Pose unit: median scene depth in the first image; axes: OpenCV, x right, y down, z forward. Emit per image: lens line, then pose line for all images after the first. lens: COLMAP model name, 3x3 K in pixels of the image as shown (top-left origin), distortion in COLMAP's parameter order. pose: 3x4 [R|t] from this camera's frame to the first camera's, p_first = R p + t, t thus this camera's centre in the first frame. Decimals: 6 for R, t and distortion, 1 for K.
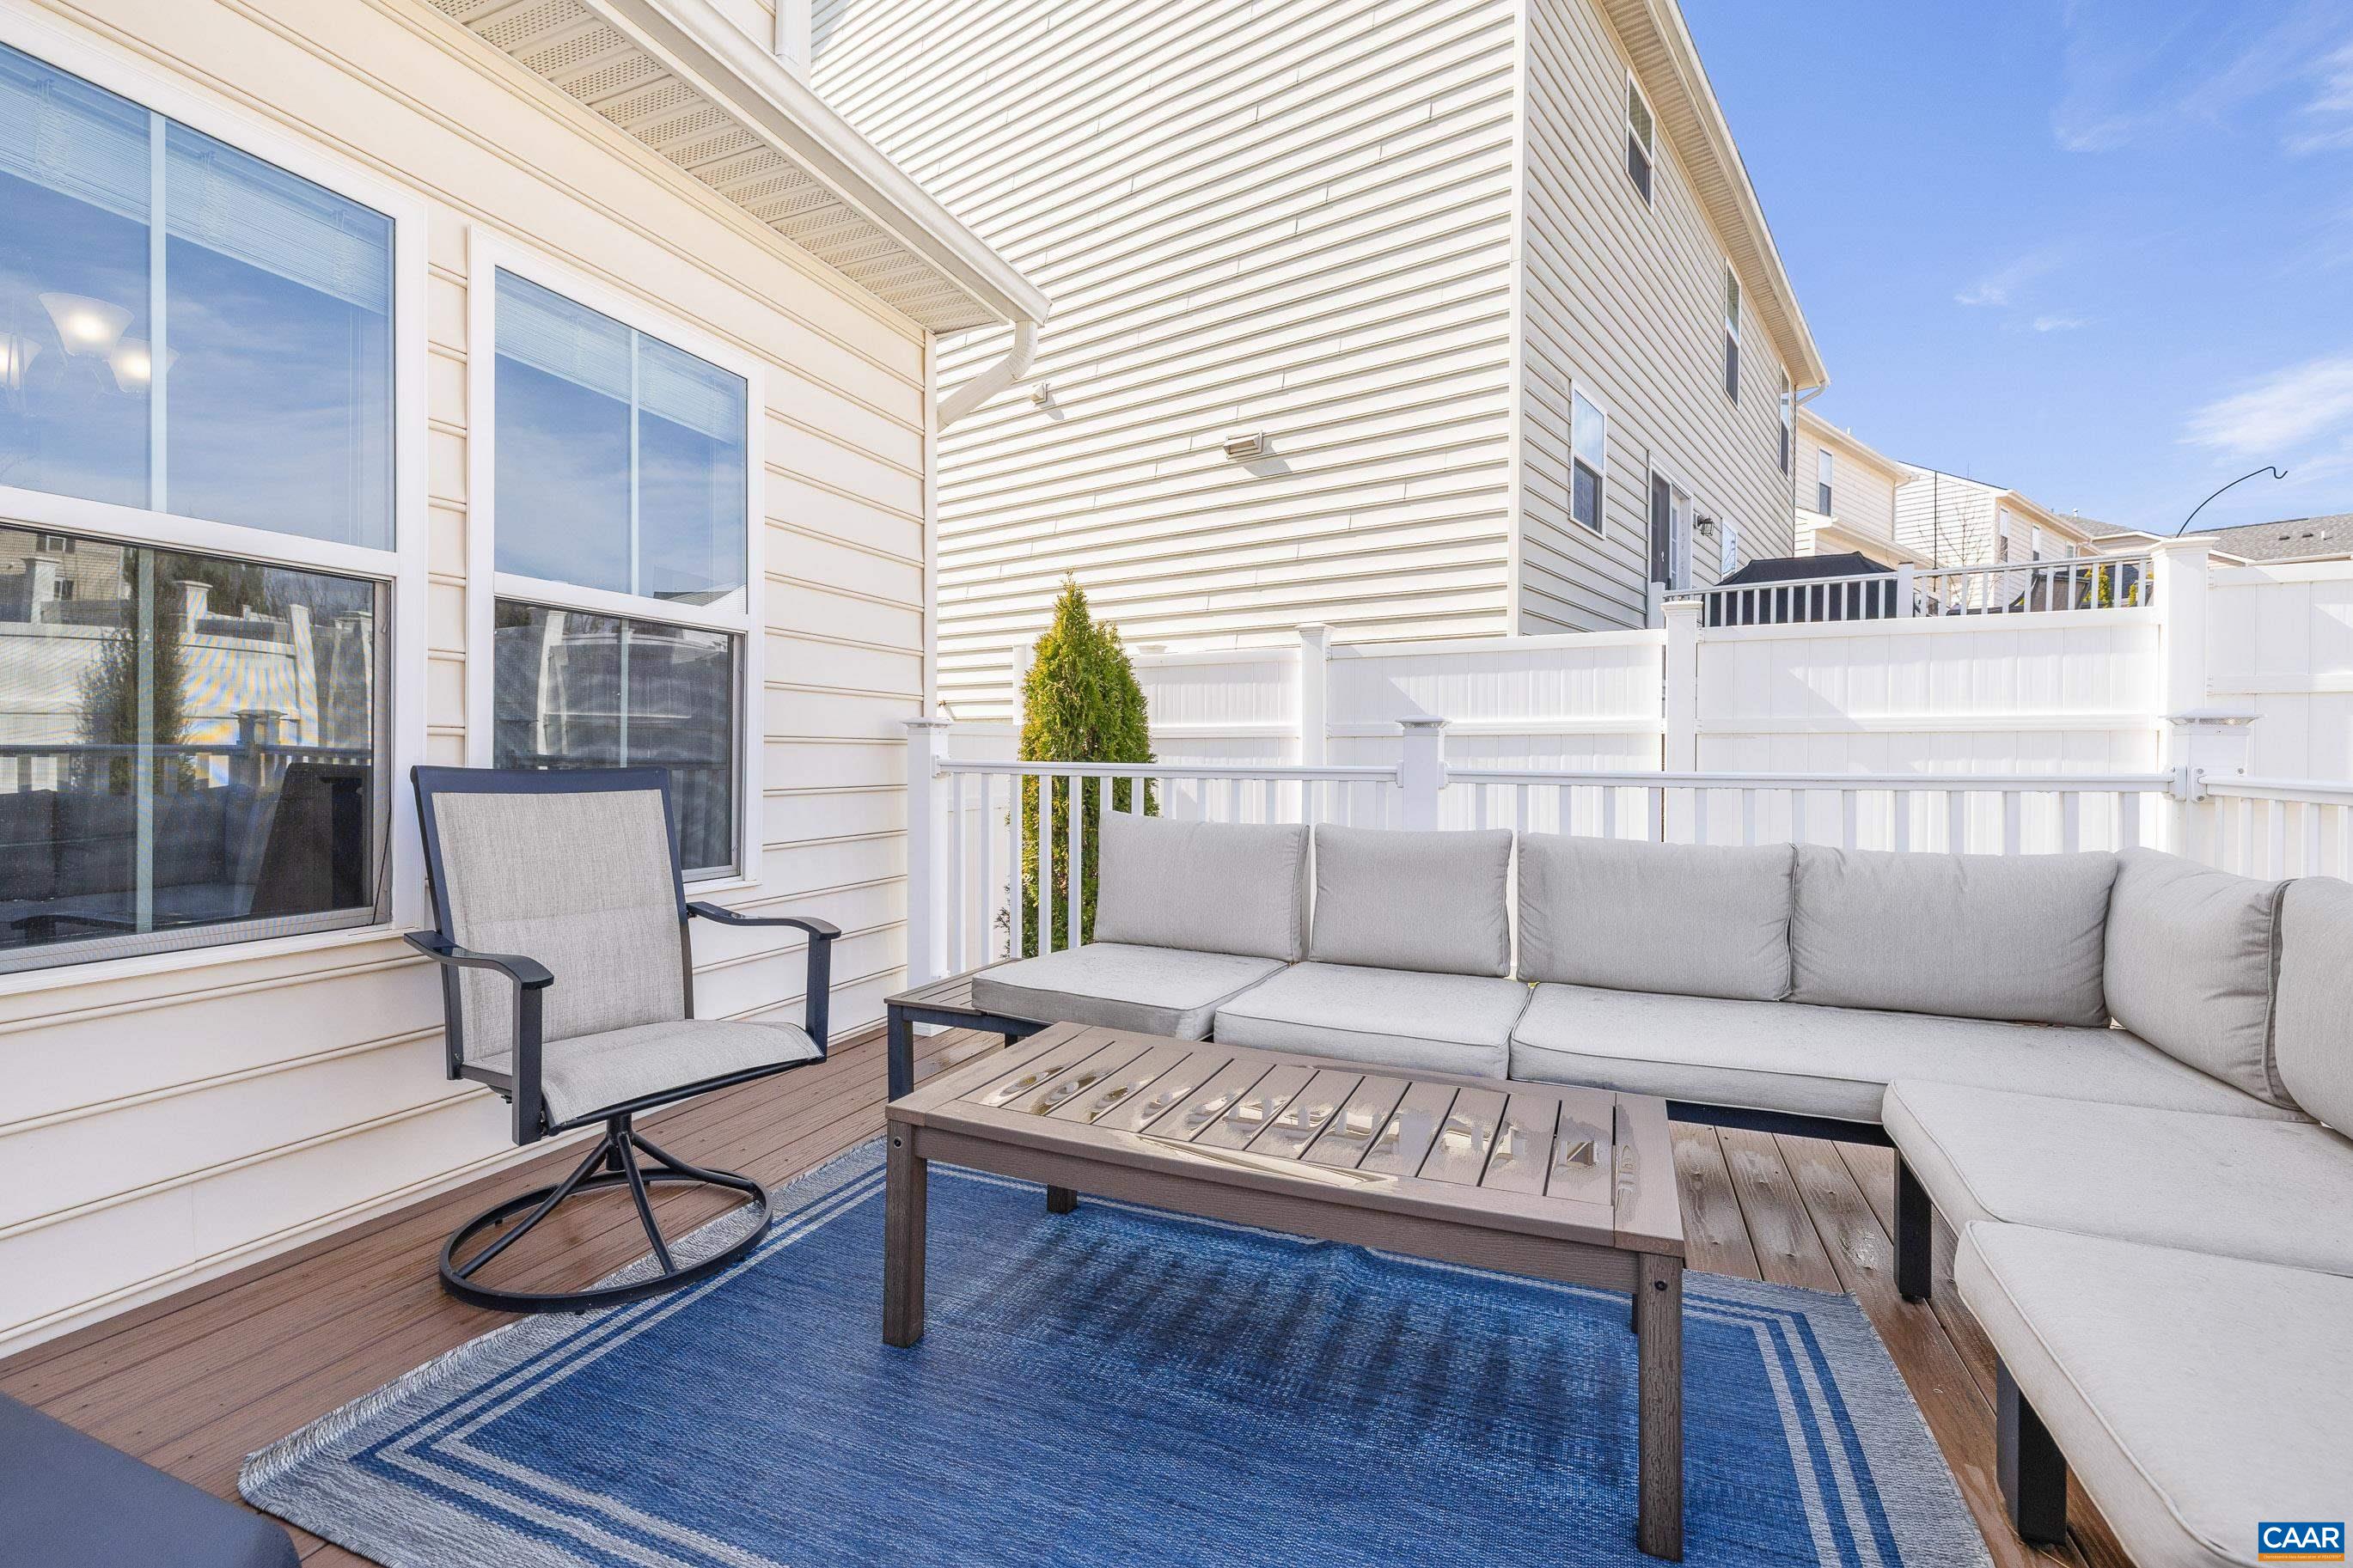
lens RADIAL K [[1064.5, 0, 1181.2], [0, 1064.5, 755.5], [0, 0, 1]] dist [-0.001280, 0.011315]
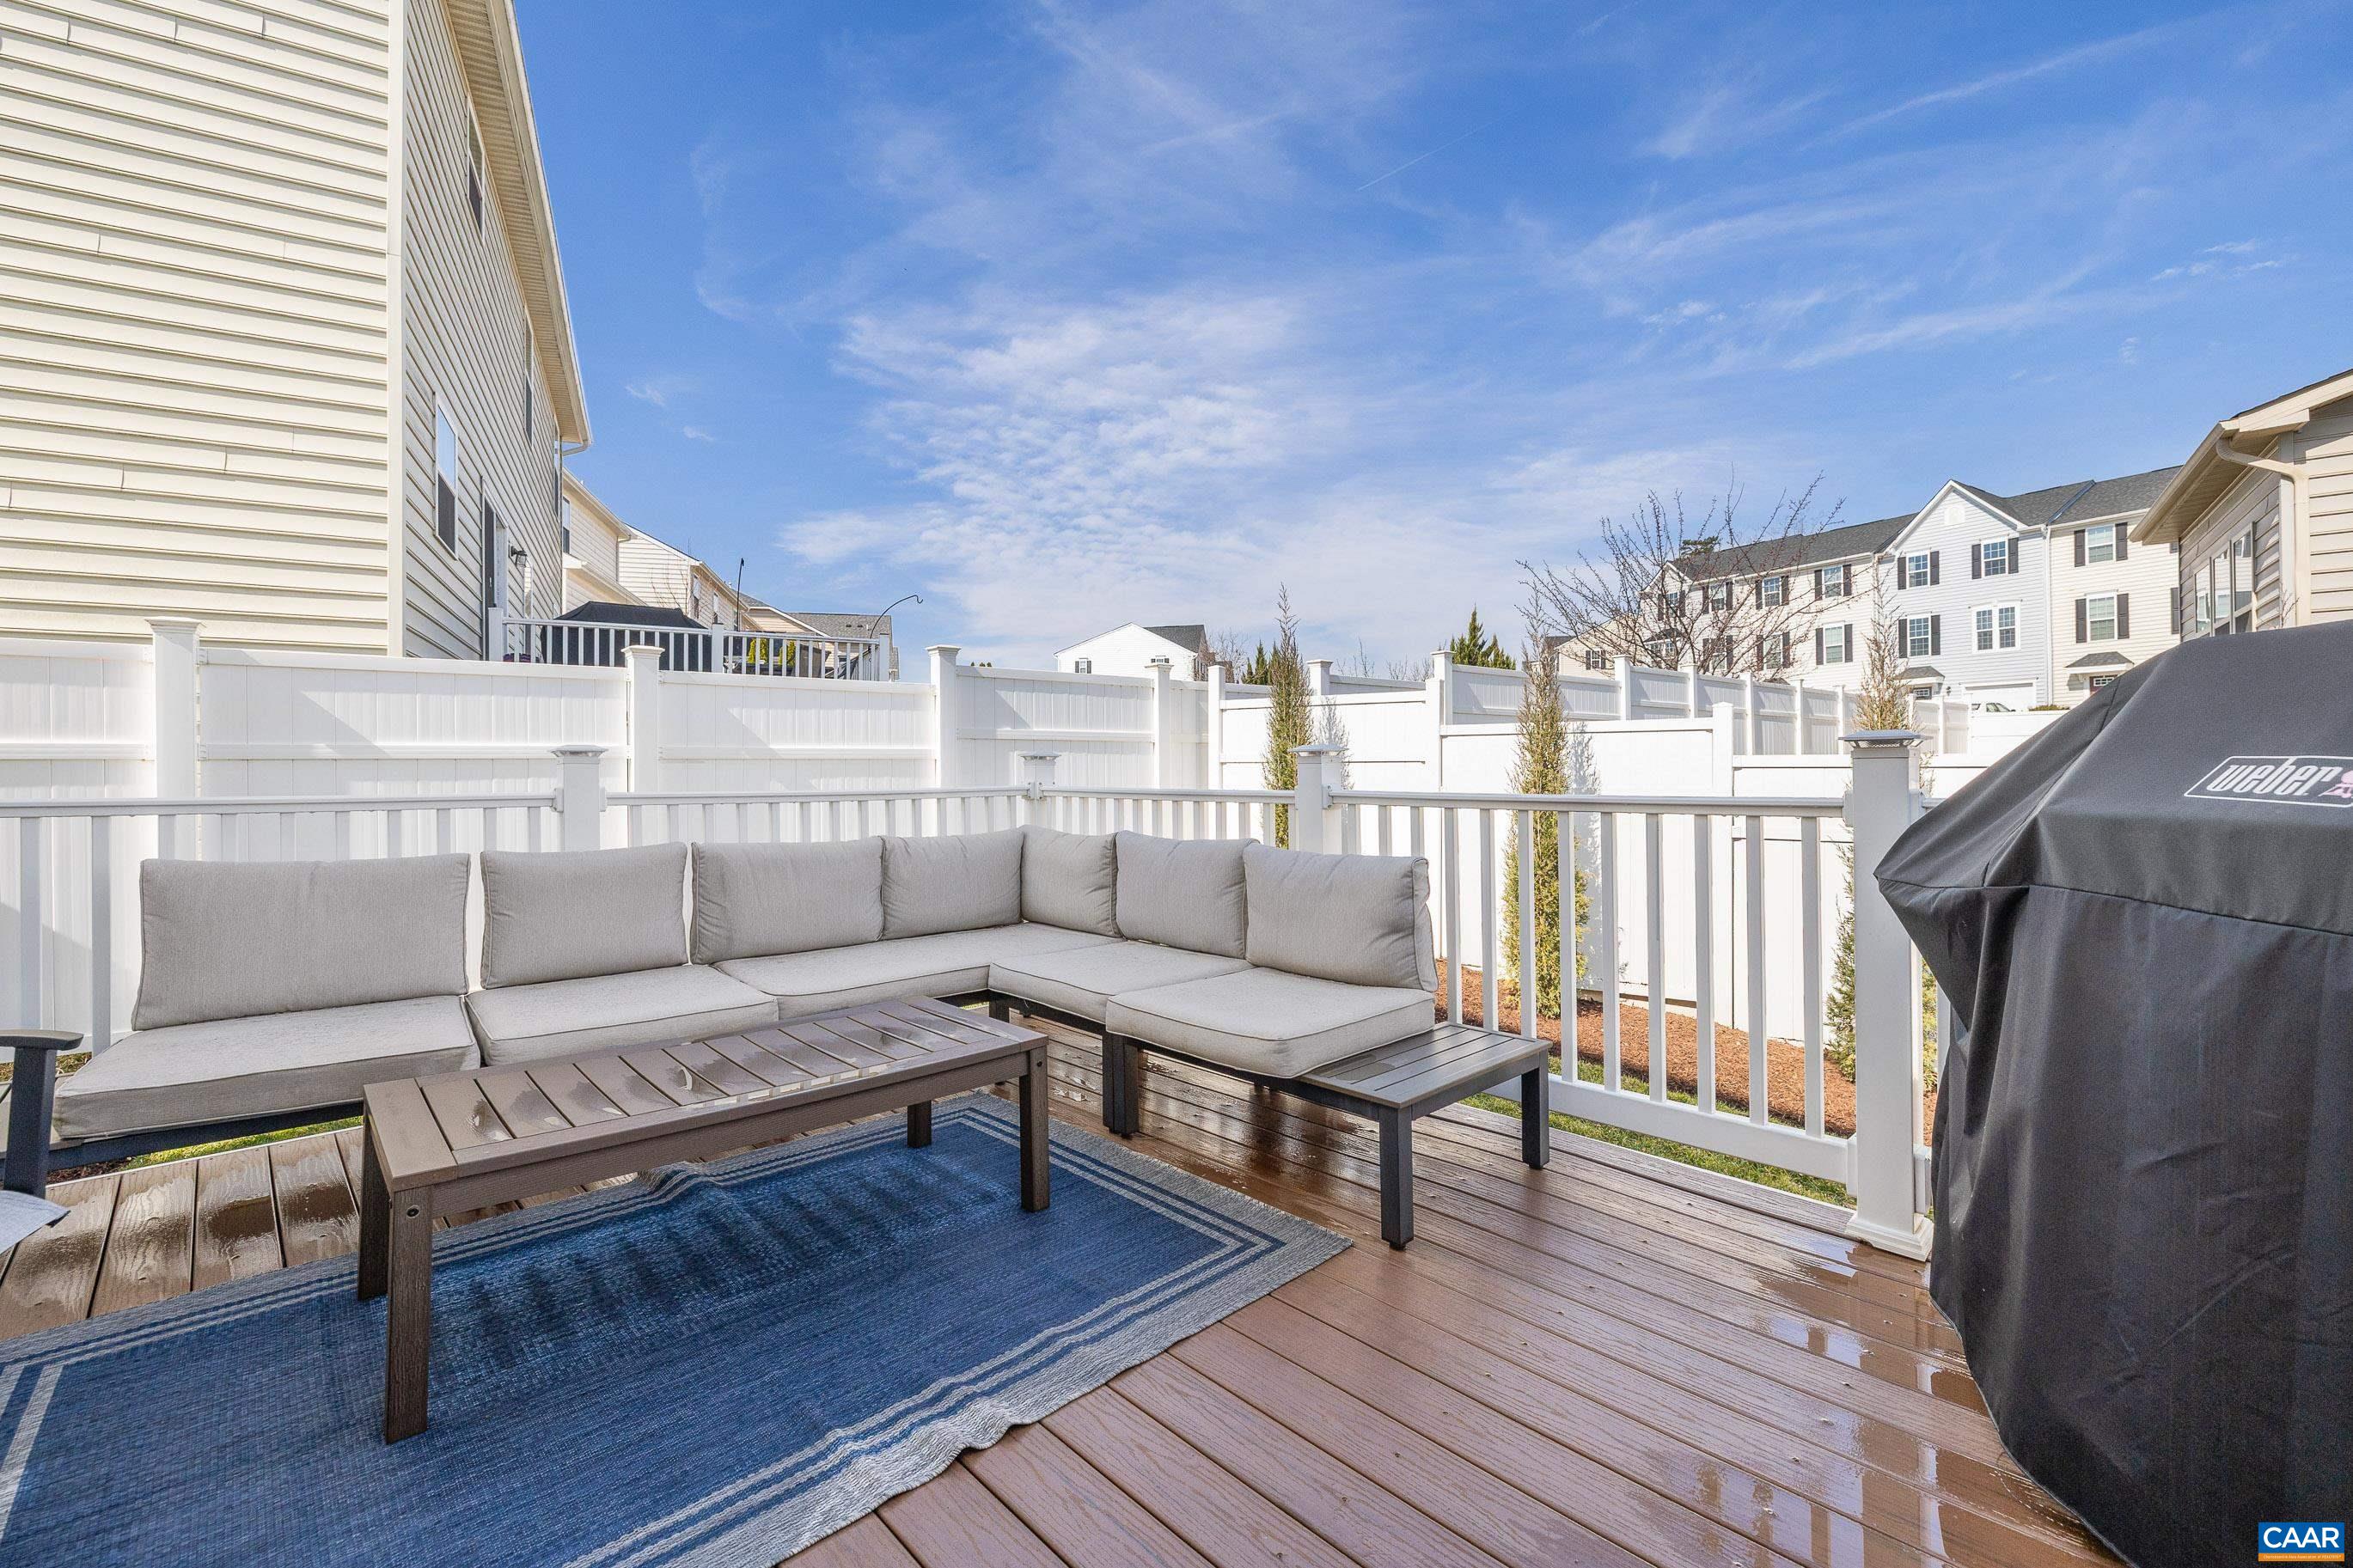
lens RADIAL K [[1088.8, 0, 1176.5], [0, 1088.8, 784.0], [0, 0, 1]] dist [-0.056510, 0.000124]
pose [[0.375755, -0.015567, 0.926588, -0.334410], [0.007638, 0.999877, 0.013701, -0.004245], [-0.926688, 0.001929, 0.375827, 0.019803]]
